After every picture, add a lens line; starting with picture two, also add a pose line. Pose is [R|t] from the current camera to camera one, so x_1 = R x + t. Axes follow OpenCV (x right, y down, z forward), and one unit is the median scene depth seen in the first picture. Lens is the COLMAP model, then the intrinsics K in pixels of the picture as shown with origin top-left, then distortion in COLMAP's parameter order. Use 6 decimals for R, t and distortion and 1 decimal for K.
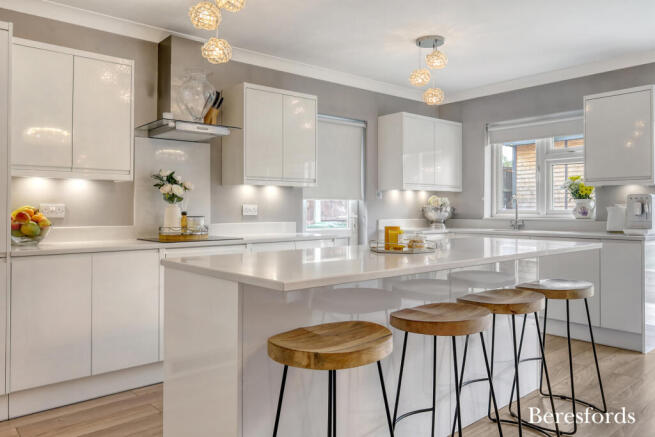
lens RADIAL K [[482.9, 0, 327.4], [0, 482.9, 205.6], [0, 0, 1]] dist [0.000579, 0.000449]
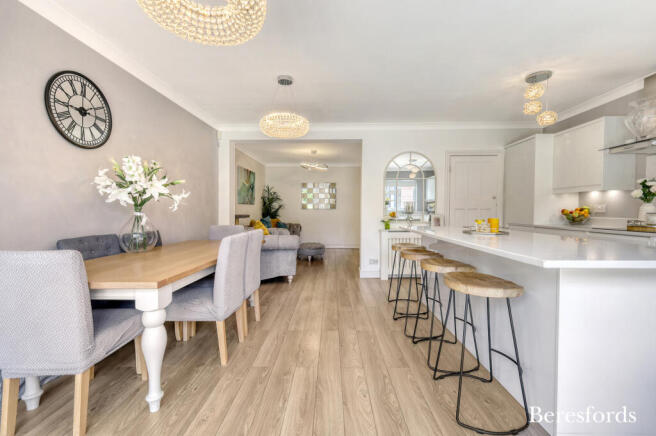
lens RADIAL K [[289.4, 0, 330.2], [0, 289.4, 216.3], [0, 0, 1]] dist [-0.000319, -0.000086]
pose [[-0.664644, 0.019177, -0.746914, 0.675689], [0.007716, 0.999793, 0.018804, 0.007879], [0.747121, 0.006735, -0.664654, 0.687297]]
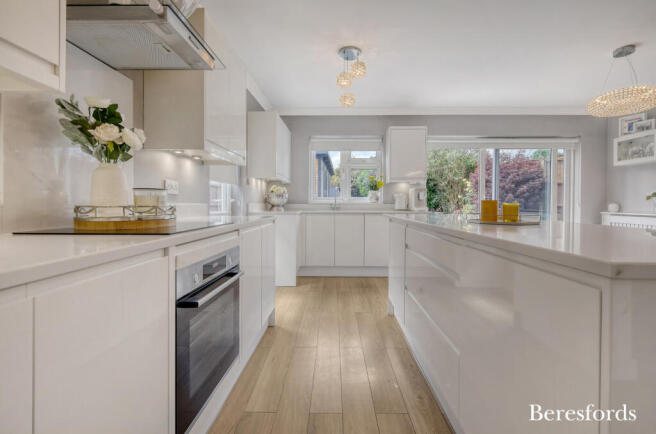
lens RADIAL K [[286.1, 0, 331.4], [0, 286.1, 212.5], [0, 0, 1]] dist [0.001679, 0.000050]
pose [[0.658383, -0.018613, 0.752453, -0.315597], [-0.010122, 0.999385, 0.033578, 0.029667], [-0.752615, -0.029723, 0.657790, 0.474173]]
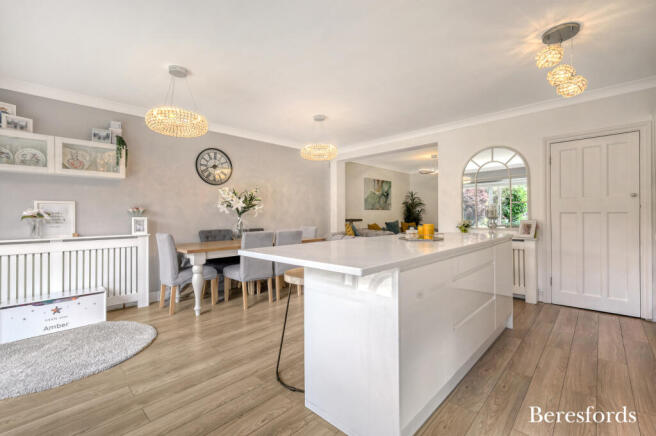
lens RADIAL K [[286.1, 0, 331.4], [0, 286.1, 213.5], [0, 0, 1]] dist [0.001679, 0.000050]
pose [[-0.994955, 0.009797, -0.099845, 0.290287], [0.011089, 0.999862, -0.012389, 0.009977], [0.099710, -0.013434, -0.994926, 1.043502]]
